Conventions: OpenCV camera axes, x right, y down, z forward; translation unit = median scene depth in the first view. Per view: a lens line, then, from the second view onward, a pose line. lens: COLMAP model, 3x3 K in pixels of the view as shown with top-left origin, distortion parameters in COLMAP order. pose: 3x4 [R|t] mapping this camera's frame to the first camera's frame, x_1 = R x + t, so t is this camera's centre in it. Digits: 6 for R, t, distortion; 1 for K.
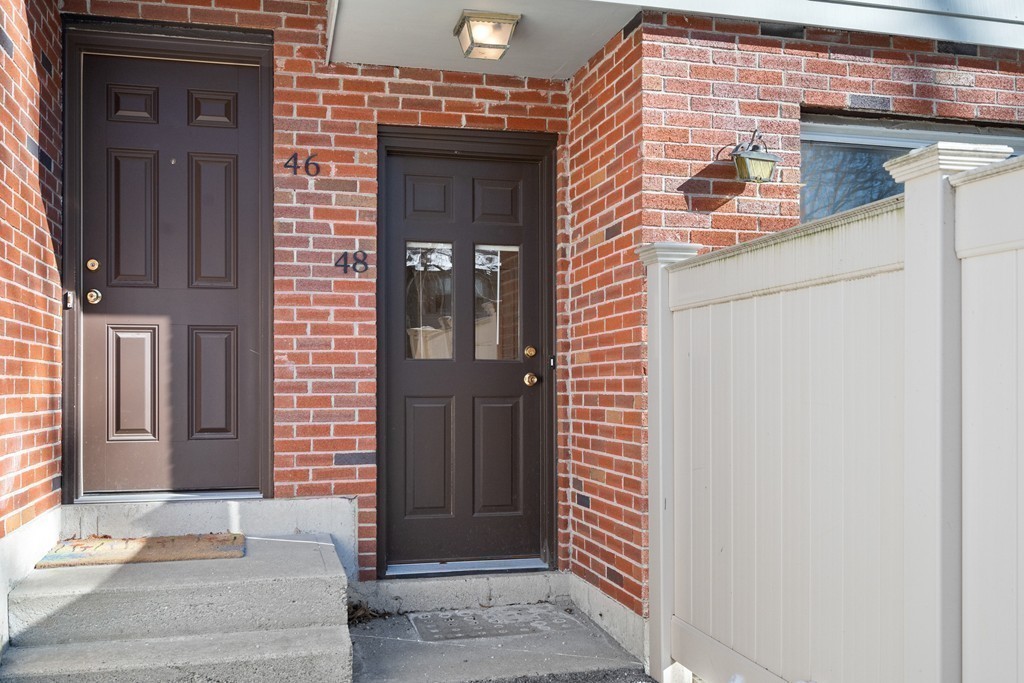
lens RADIAL K [[907.8, 0, 499.7], [0, 907.8, 375.1], [0, 0, 1]] dist [0.000421, 0.015199]
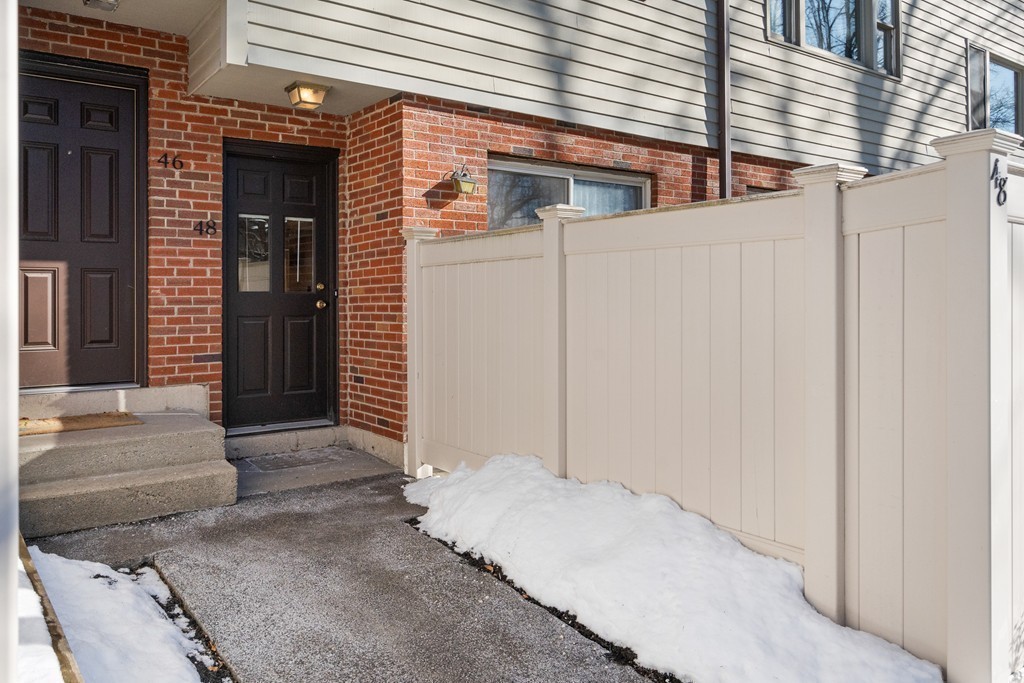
lens RADIAL K [[794.0, 0, 503.0], [0, 794.0, 297.6], [0, 0, 1]] dist [0.012431, 0.003264]
pose [[0.928394, -0.003395, 0.371581, -0.198894], [0.001498, 0.999984, 0.005394, -0.015122], [-0.371594, -0.004451, 0.928385, -0.414489]]
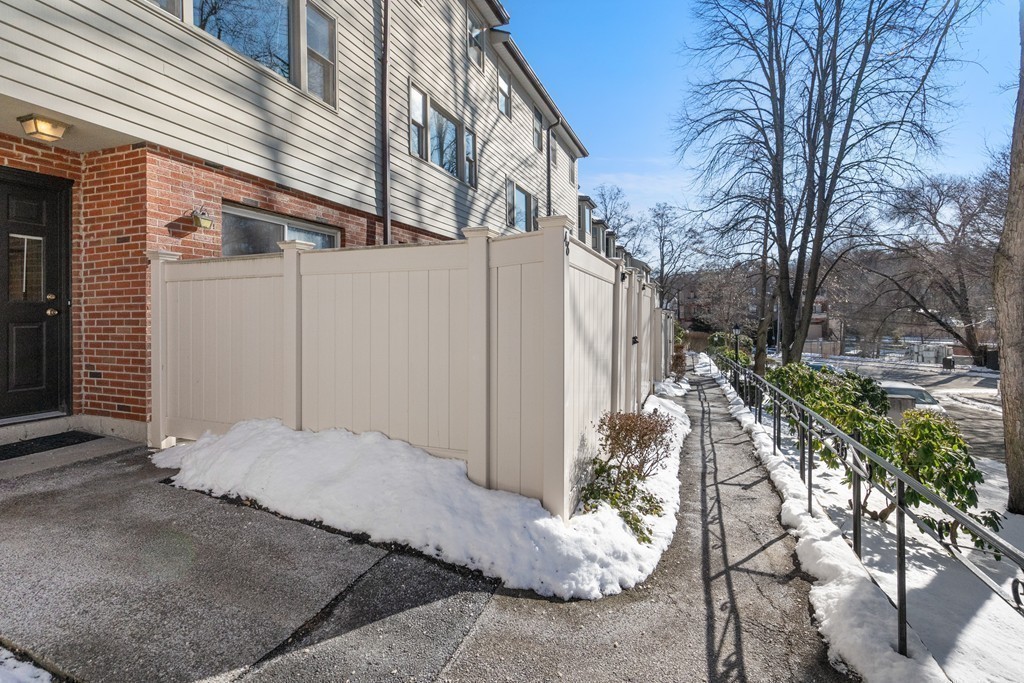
lens RADIAL K [[494.1, 0, 515.1], [0, 494.1, 316.1], [0, 0, 1]] dist [-0.002408, 0.001143]
pose [[0.569084, -0.003525, 0.822272, -0.270146], [-0.002365, 0.999980, 0.005924, 0.004898], [-0.822276, -0.005316, 0.569065, -0.340528]]
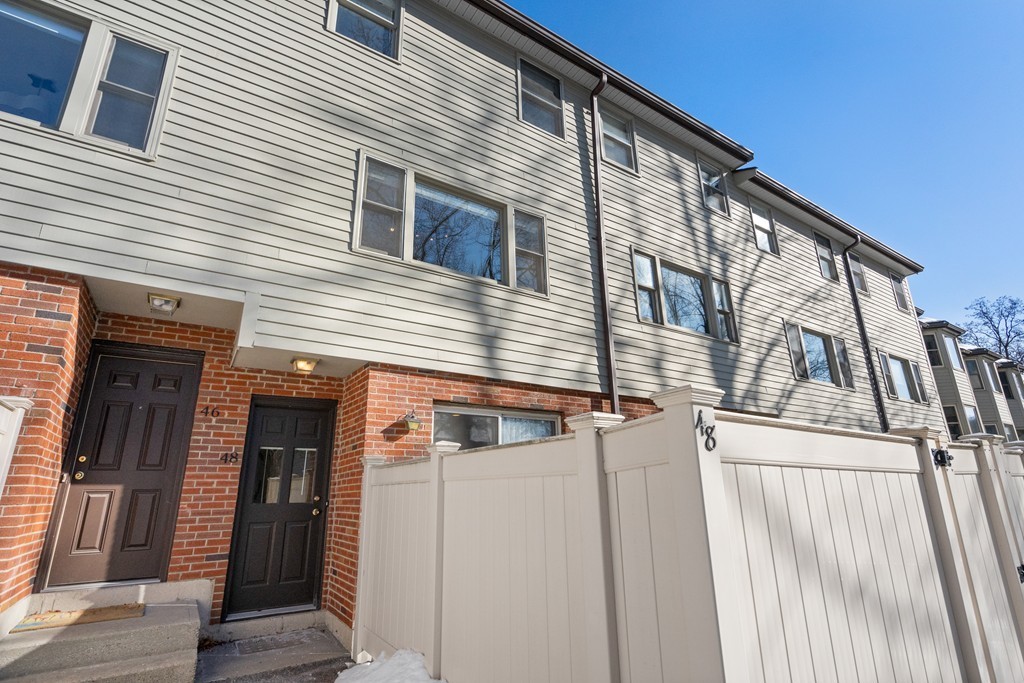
lens RADIAL K [[494.1, 0, 511.7], [0, 494.1, 338.5], [0, 0, 1]] dist [-0.002408, 0.001143]
pose [[0.948626, 0.078396, 0.306533, 0.090293], [0.012156, 0.959072, -0.282901, -0.057674], [-0.316165, 0.272093, 0.908848, -0.347874]]
